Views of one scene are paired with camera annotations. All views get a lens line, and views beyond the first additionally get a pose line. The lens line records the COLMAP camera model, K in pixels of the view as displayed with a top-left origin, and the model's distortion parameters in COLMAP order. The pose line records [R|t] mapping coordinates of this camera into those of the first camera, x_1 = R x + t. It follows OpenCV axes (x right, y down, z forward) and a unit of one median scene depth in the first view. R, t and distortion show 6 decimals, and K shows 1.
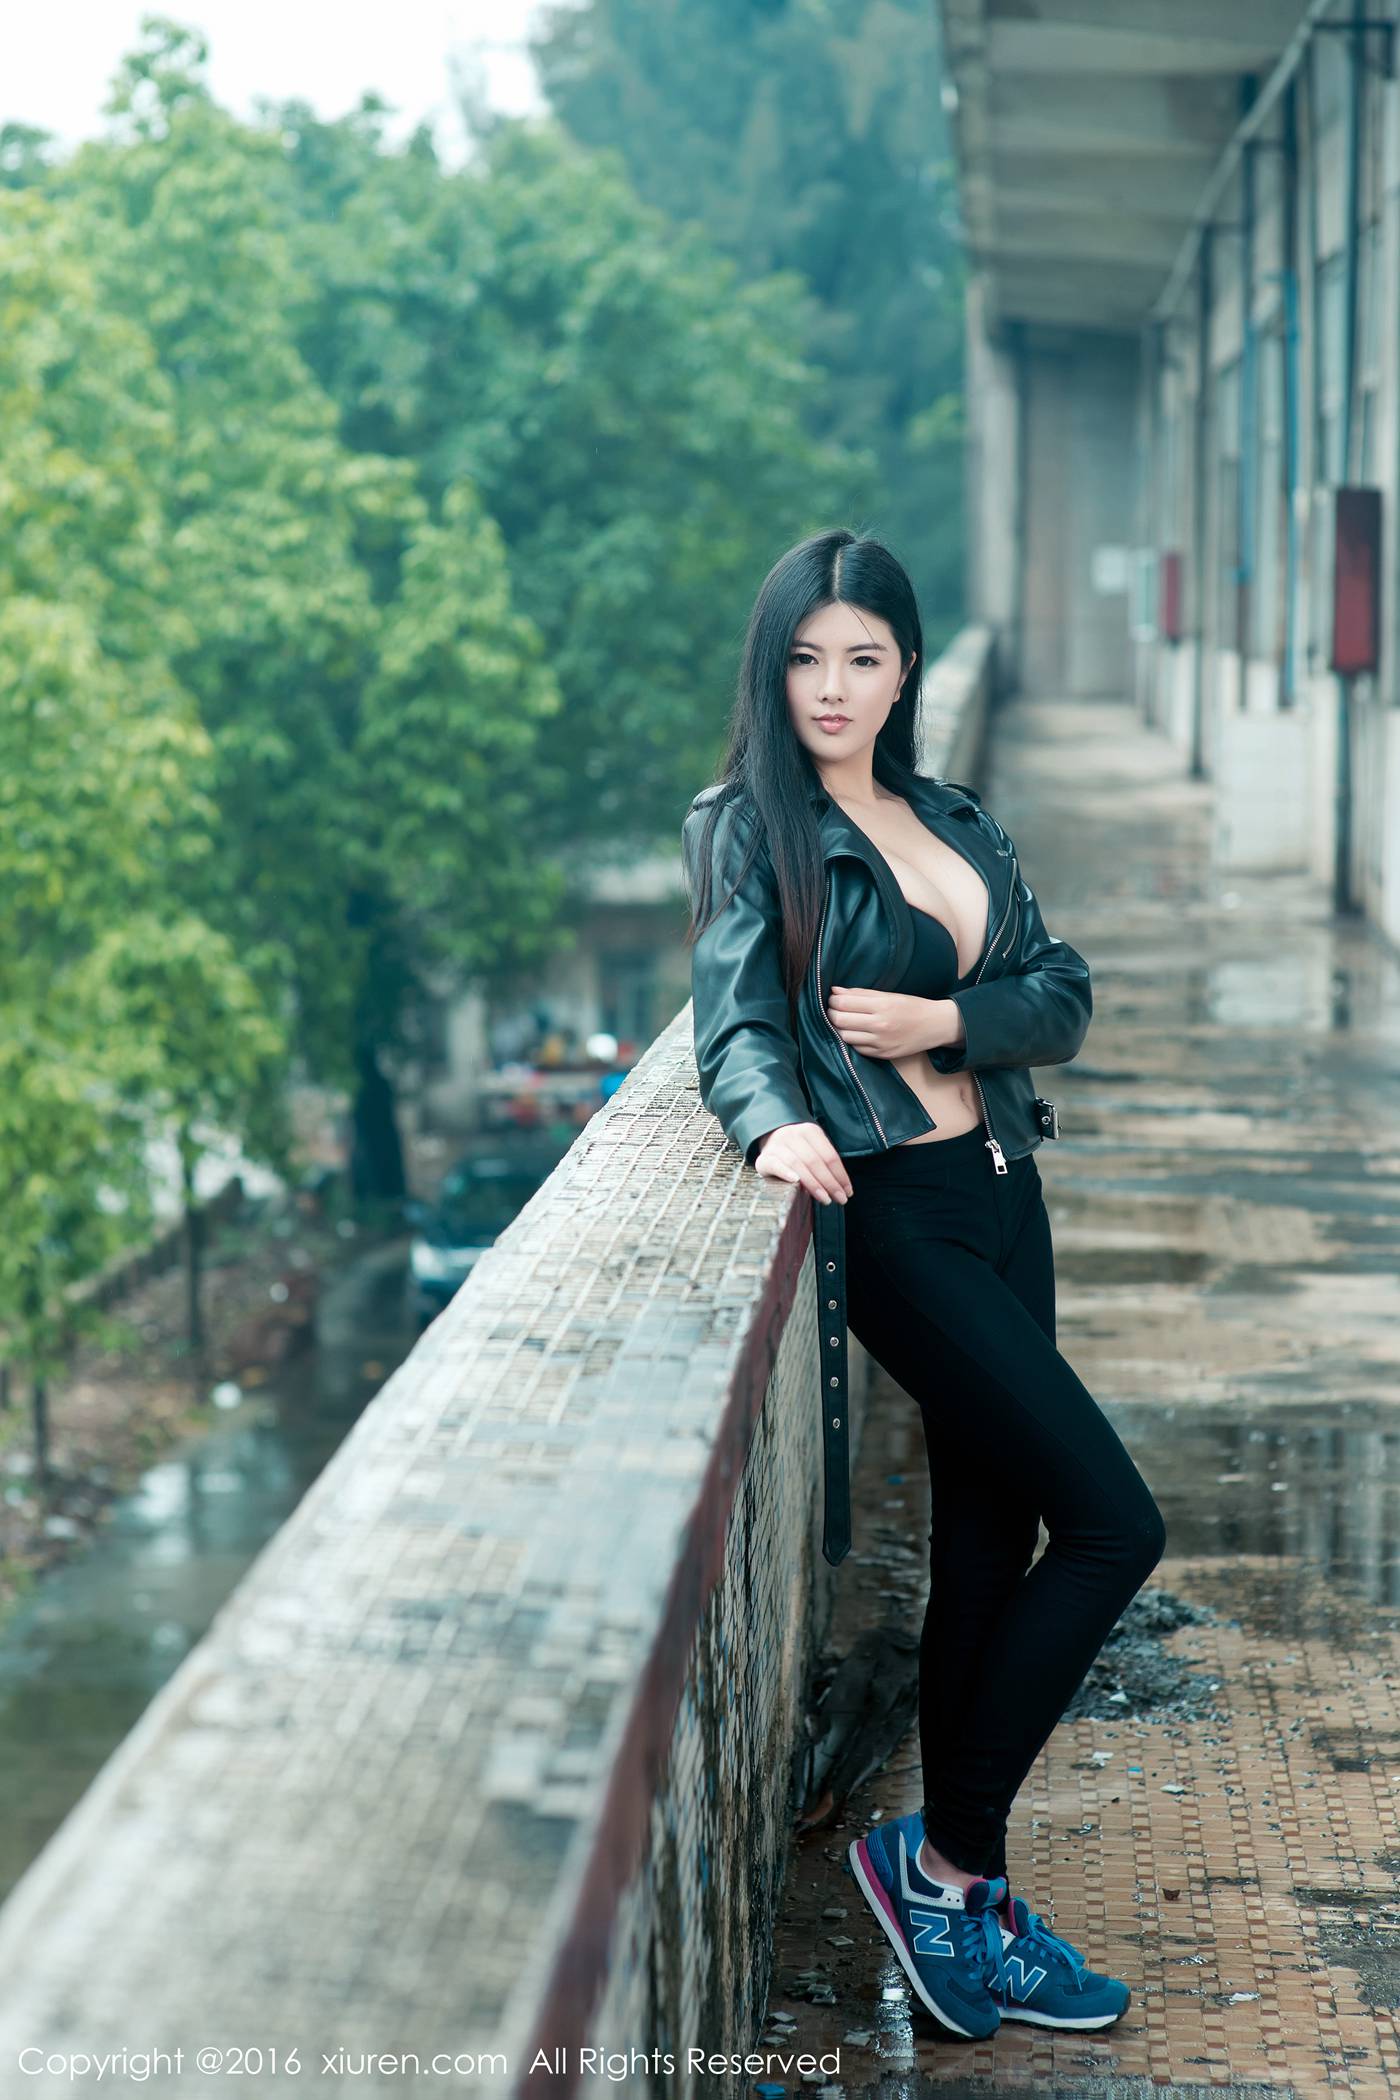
lens RADIAL K [[5245.2, 0, 702.1], [0, 5245.2, 816.2], [0, 0, 1]] dist [0.119187, -1.212116]
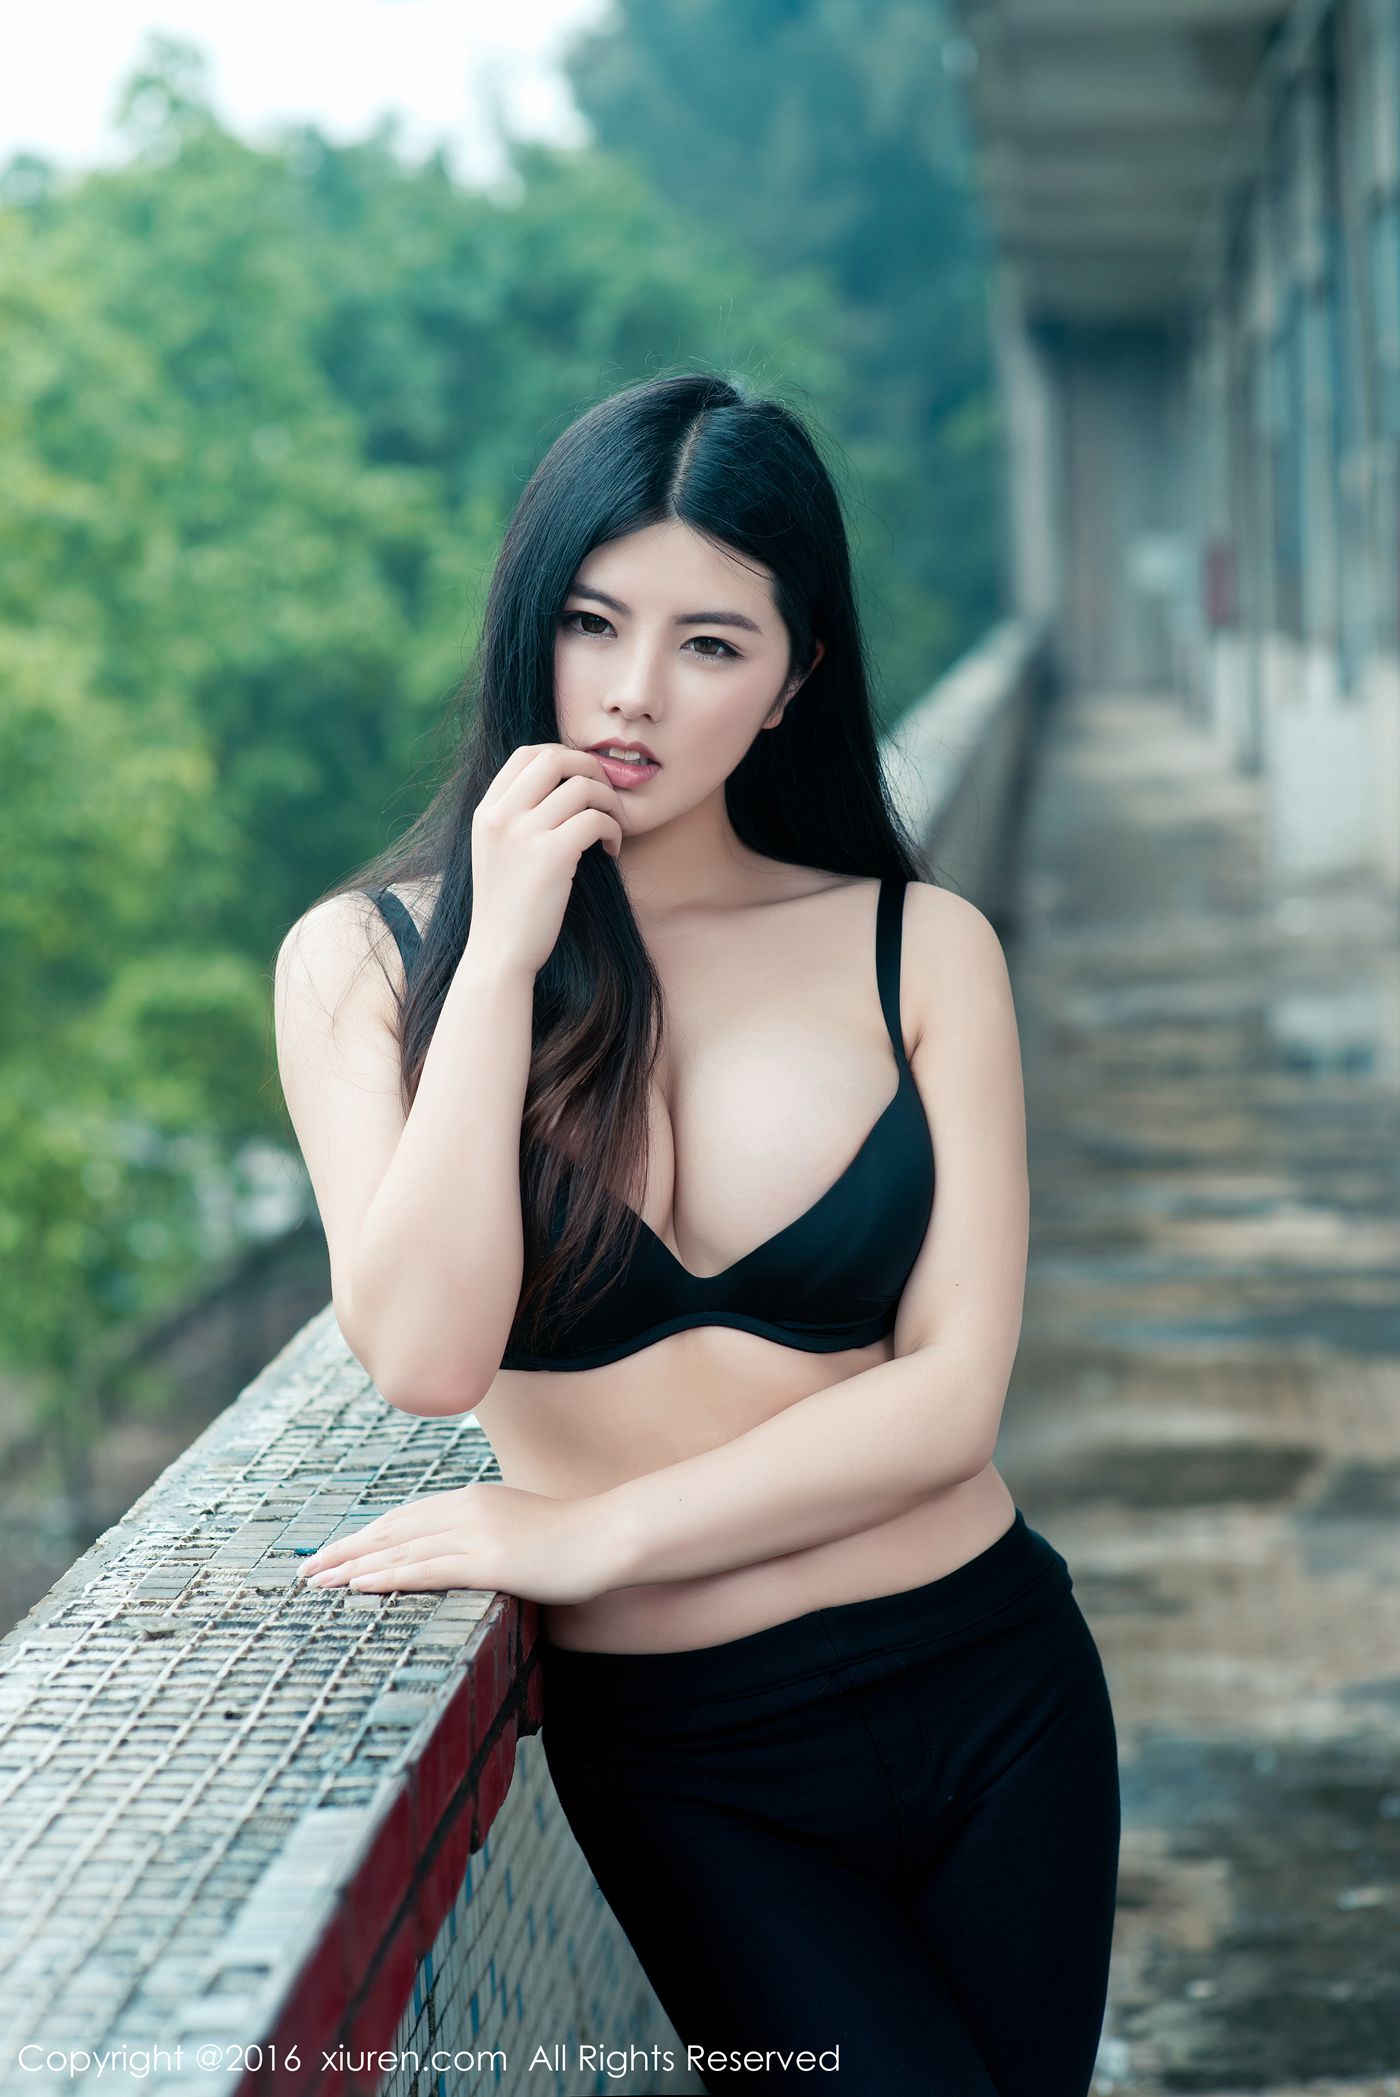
lens RADIAL K [[4824.6, 0, 700.0], [0, 4824.6, 1048.5], [0, 0, 1]] dist [0.036918, 0.081002]
pose [[0.999121, -0.036842, -0.019986, 0.010727], [0.037753, 0.998167, 0.047294, -0.002724], [0.018207, -0.048007, 0.998681, 0.125316]]
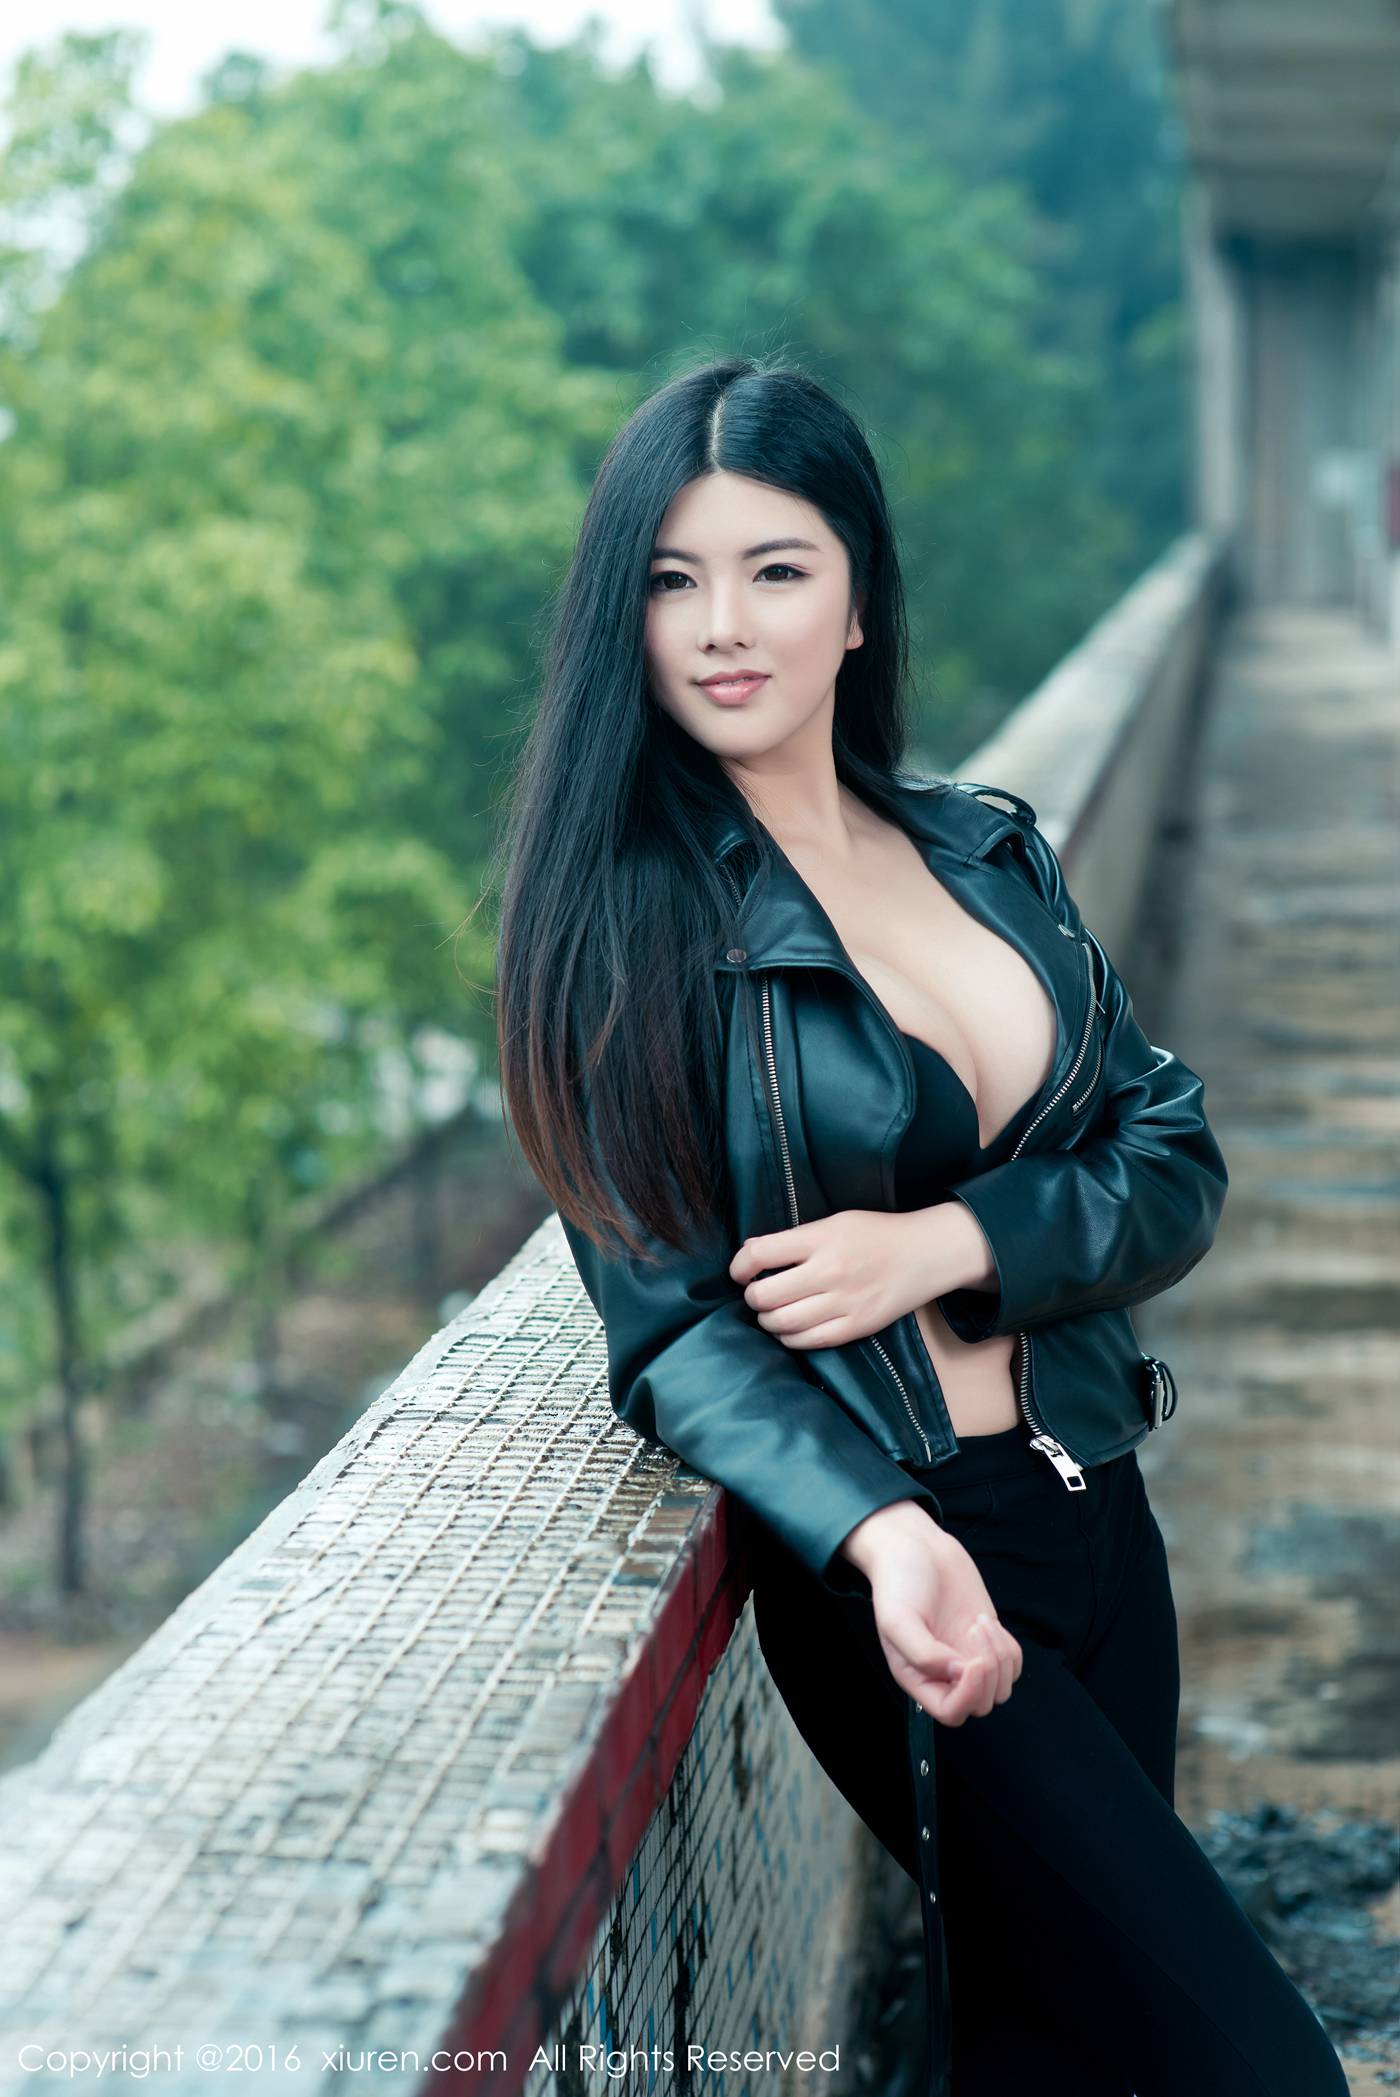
lens RADIAL K [[4872.1, 0, 700.0], [0, 4872.1, 1048.5], [0, 0, 1]] dist [-0.002116, 0.173193]
pose [[0.998522, -0.008864, -0.053619, 0.008237], [0.012431, 0.997705, 0.066565, -0.002736], [0.052906, -0.067133, 0.996340, 0.087338]]
